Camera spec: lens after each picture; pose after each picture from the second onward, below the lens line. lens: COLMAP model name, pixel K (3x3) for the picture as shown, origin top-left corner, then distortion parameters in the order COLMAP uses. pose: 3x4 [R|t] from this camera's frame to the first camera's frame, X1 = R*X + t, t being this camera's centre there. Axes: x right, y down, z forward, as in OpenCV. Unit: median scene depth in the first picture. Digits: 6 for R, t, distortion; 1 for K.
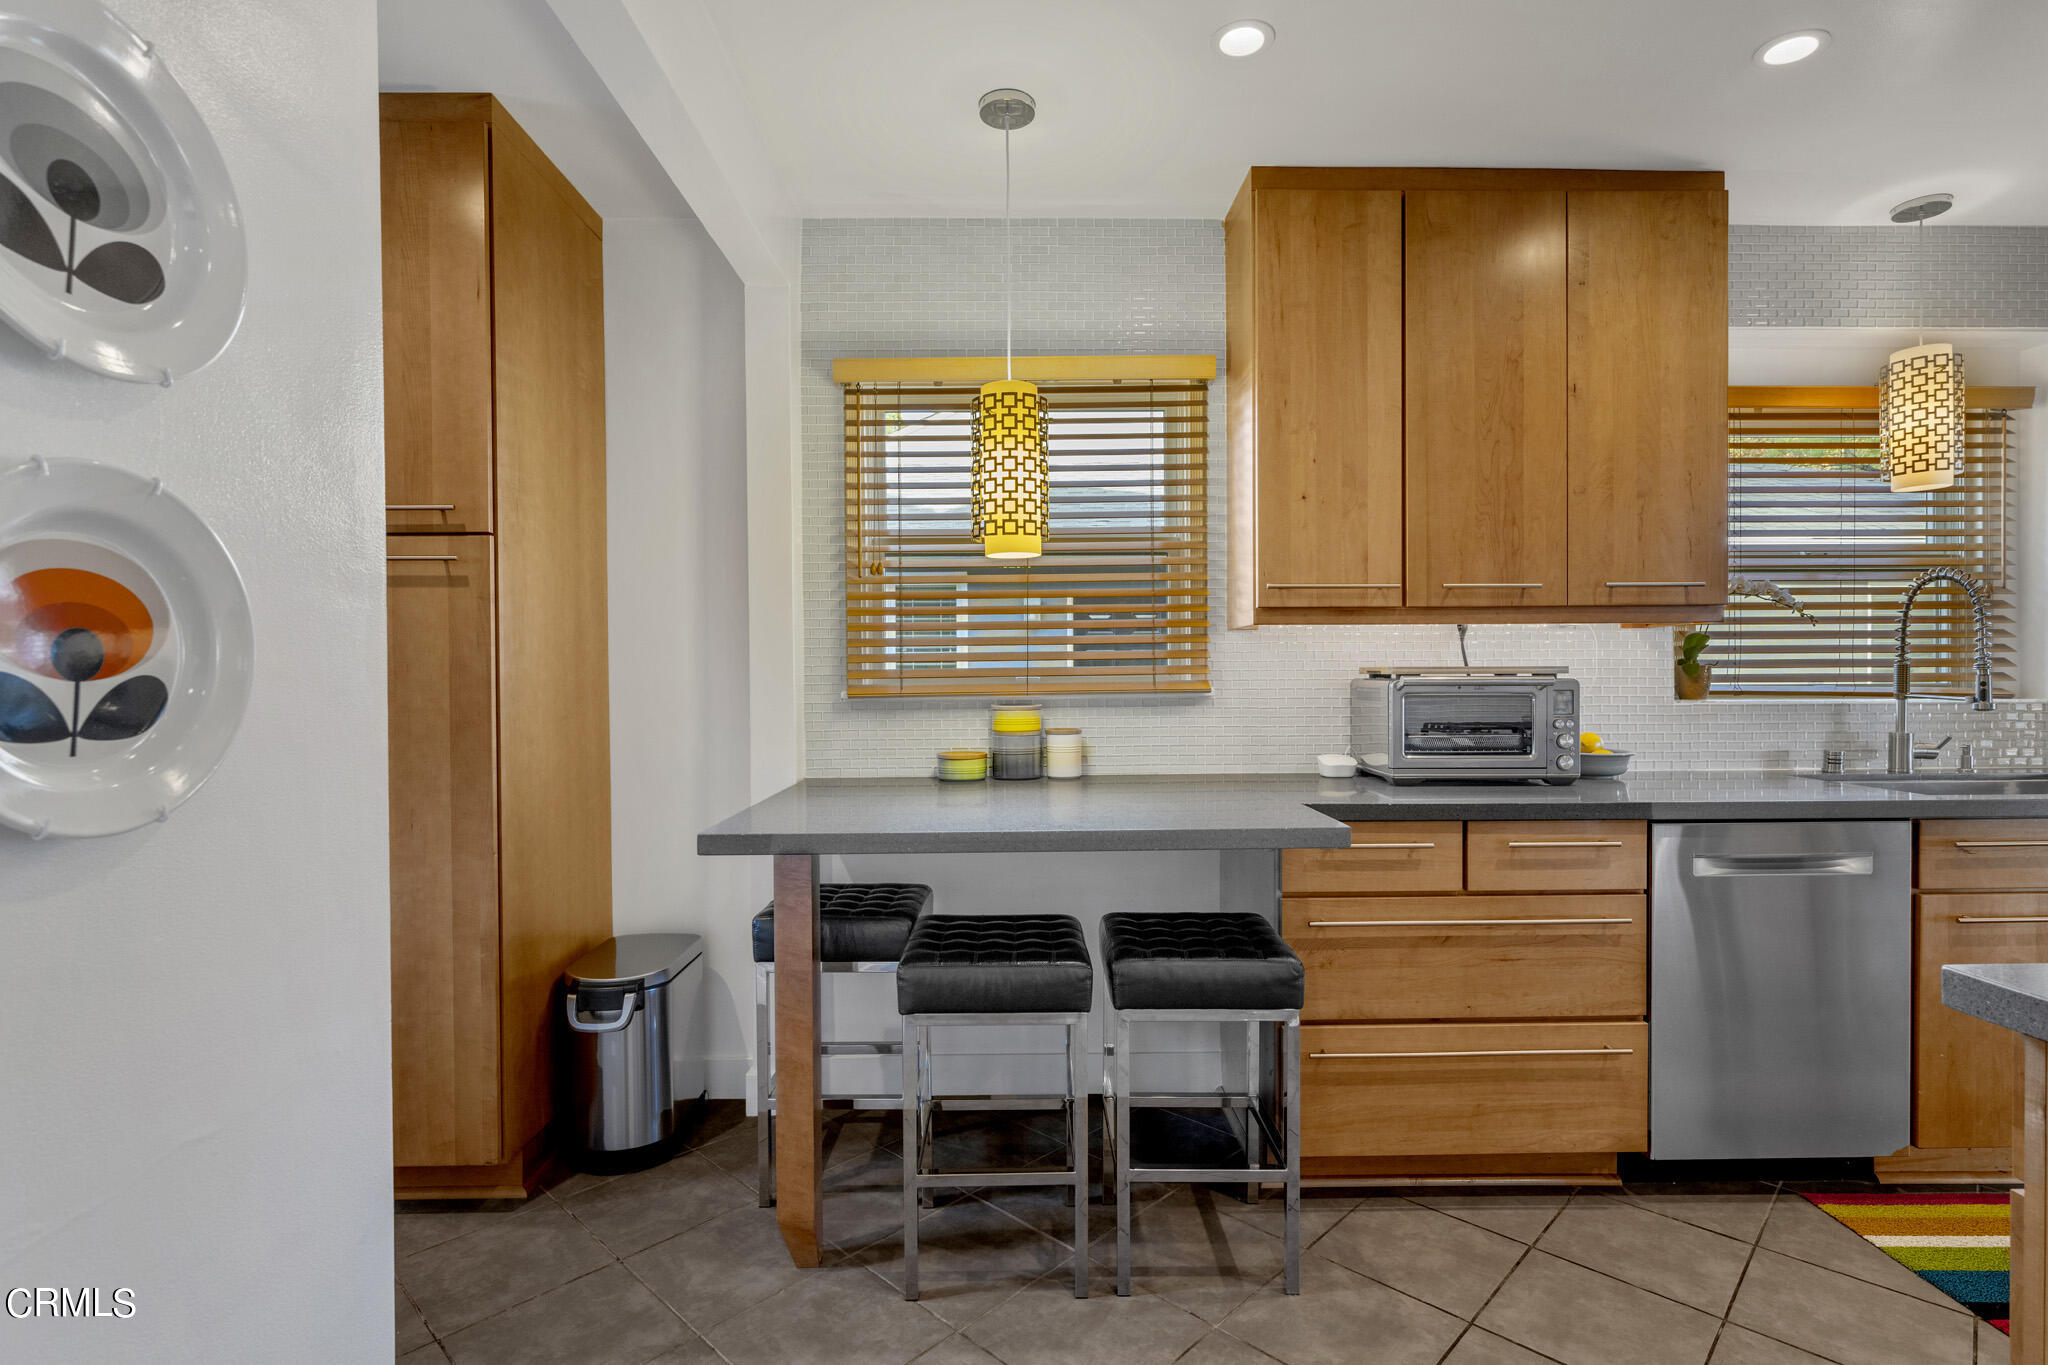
lens RADIAL K [[969.3, 0, 1025.0], [0, 969.3, 685.6], [0, 0, 1]] dist [-0.003435, -0.000652]
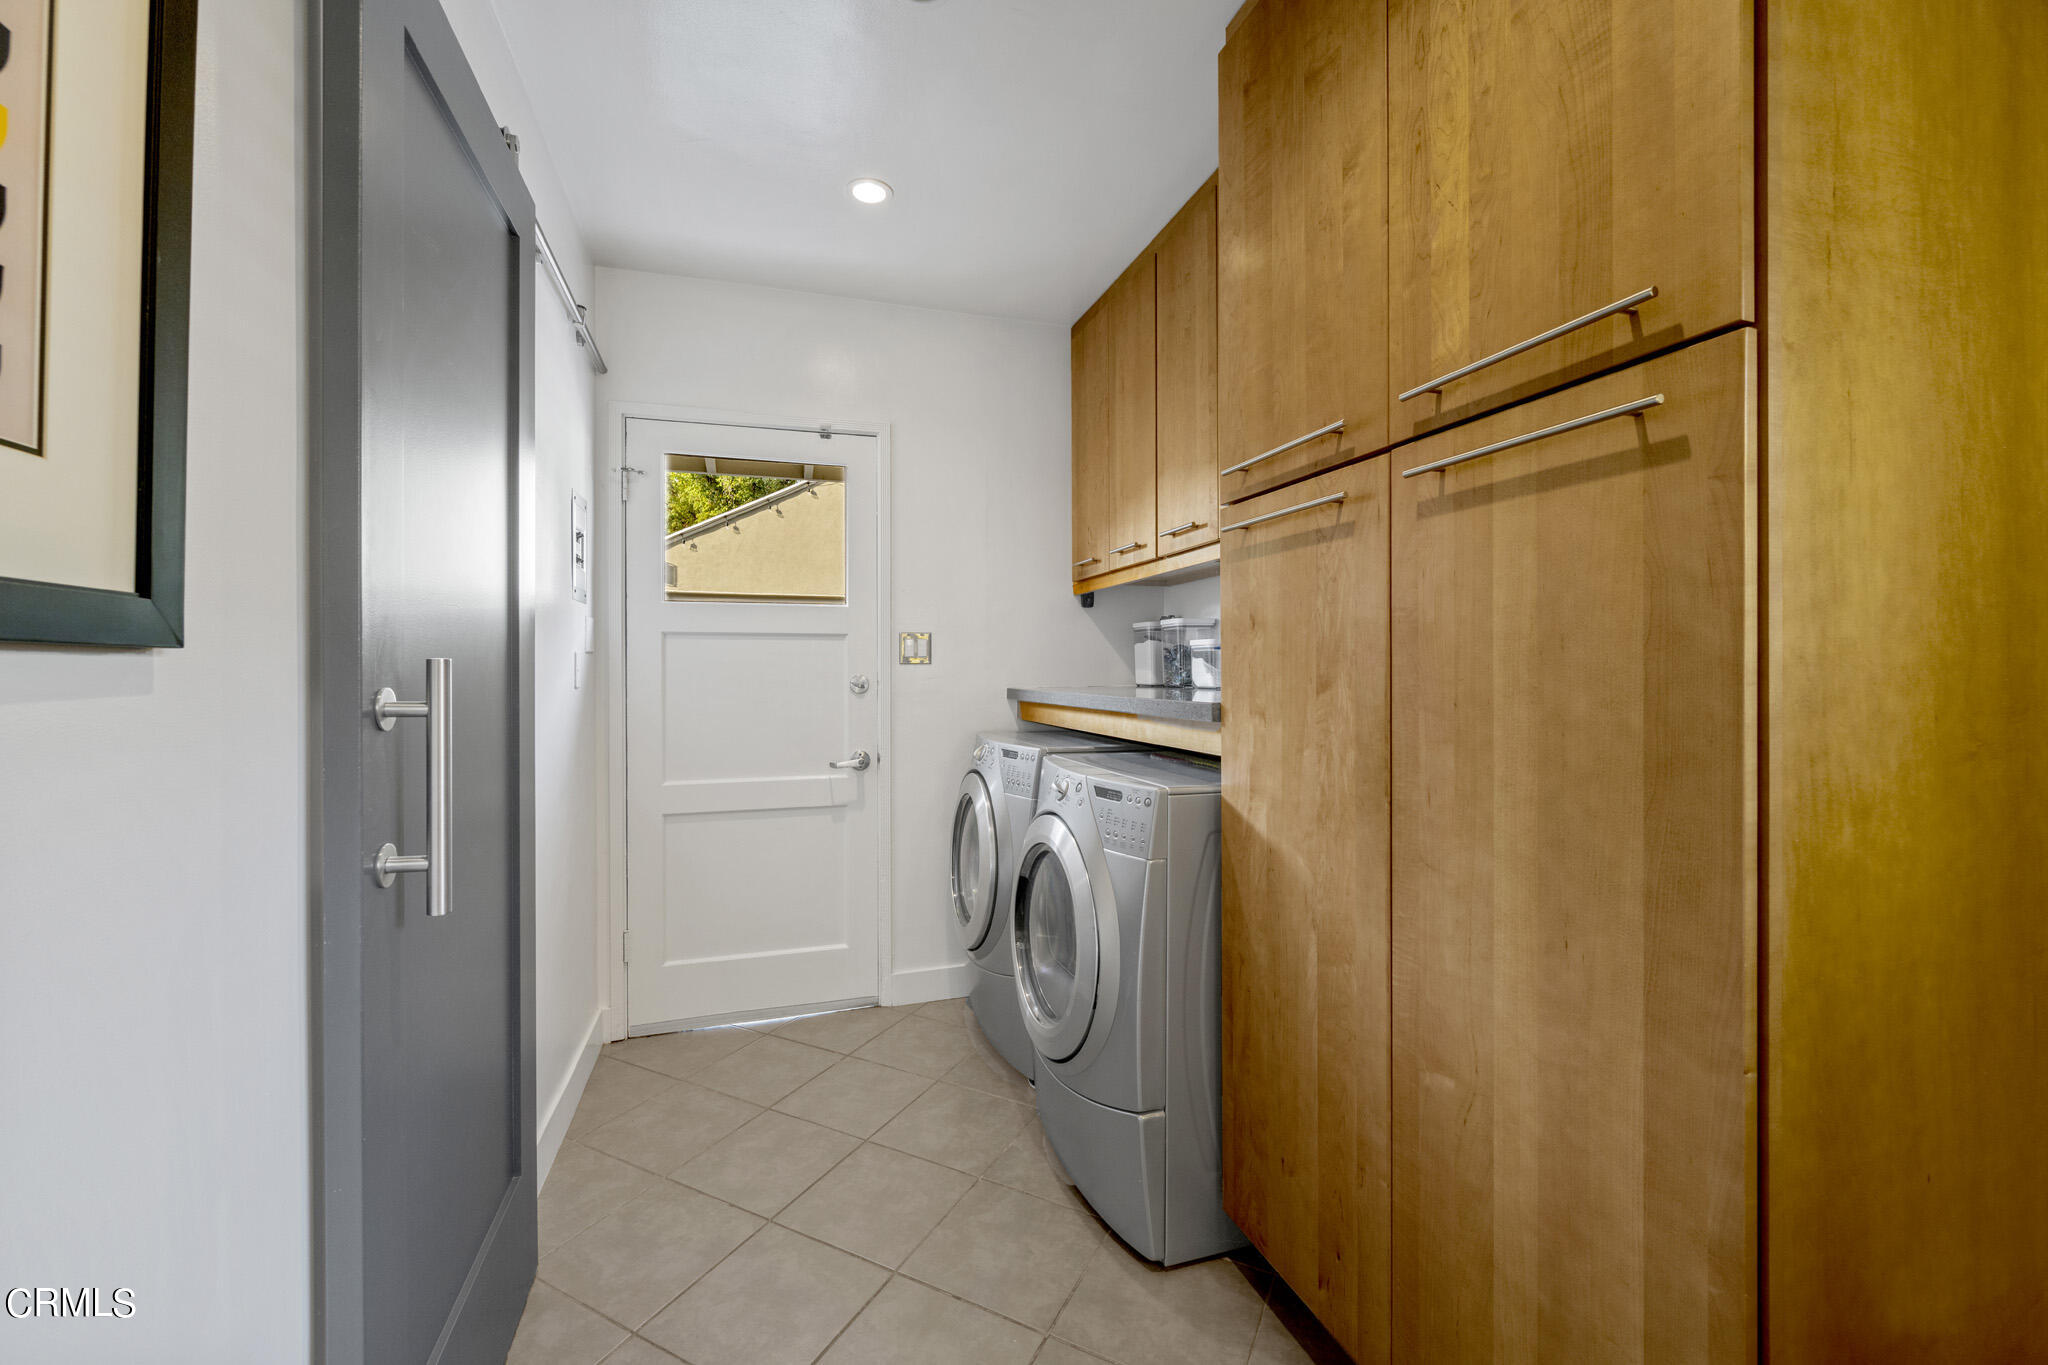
lens RADIAL K [[814.3, 0, 1019.2], [0, 814.3, 675.0], [0, 0, 1]] dist [-0.001249, 0.000094]
pose [[0.283177, 0.008122, -0.959033, -0.297205], [-0.008371, 0.999947, 0.005997, -0.000683], [0.959031, 0.006330, 0.283230, 0.591129]]
